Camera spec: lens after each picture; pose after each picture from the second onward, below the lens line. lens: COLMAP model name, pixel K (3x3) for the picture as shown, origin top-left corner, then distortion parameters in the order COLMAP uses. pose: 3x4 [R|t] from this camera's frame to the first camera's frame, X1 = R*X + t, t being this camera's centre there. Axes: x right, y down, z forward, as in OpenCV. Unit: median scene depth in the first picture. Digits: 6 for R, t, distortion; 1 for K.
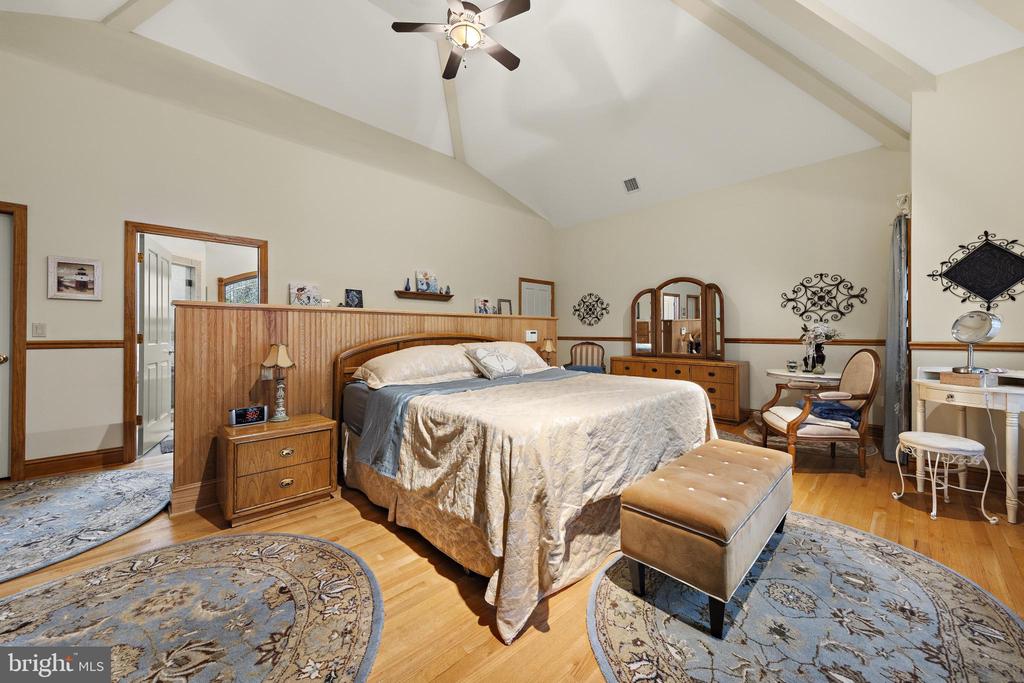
lens RADIAL K [[374.4, 0, 512.6], [0, 374.4, 333.7], [0, 0, 1]] dist [-0.001615, 0.000078]
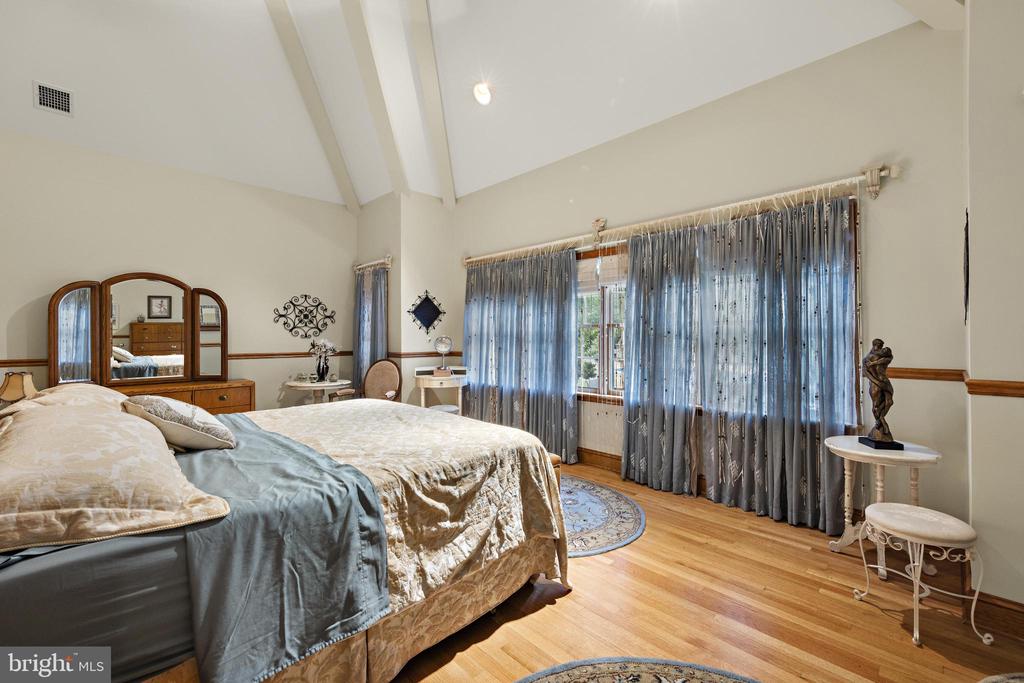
lens RADIAL K [[435.7, 0, 510.4], [0, 435.7, 338.9], [0, 0, 1]] dist [-0.002442, 0.001047]
pose [[-0.023630, -0.006715, 0.999698, -0.529691], [0.002062, 0.999975, 0.006766, -0.034370], [-0.999719, 0.002222, -0.023616, 0.415514]]
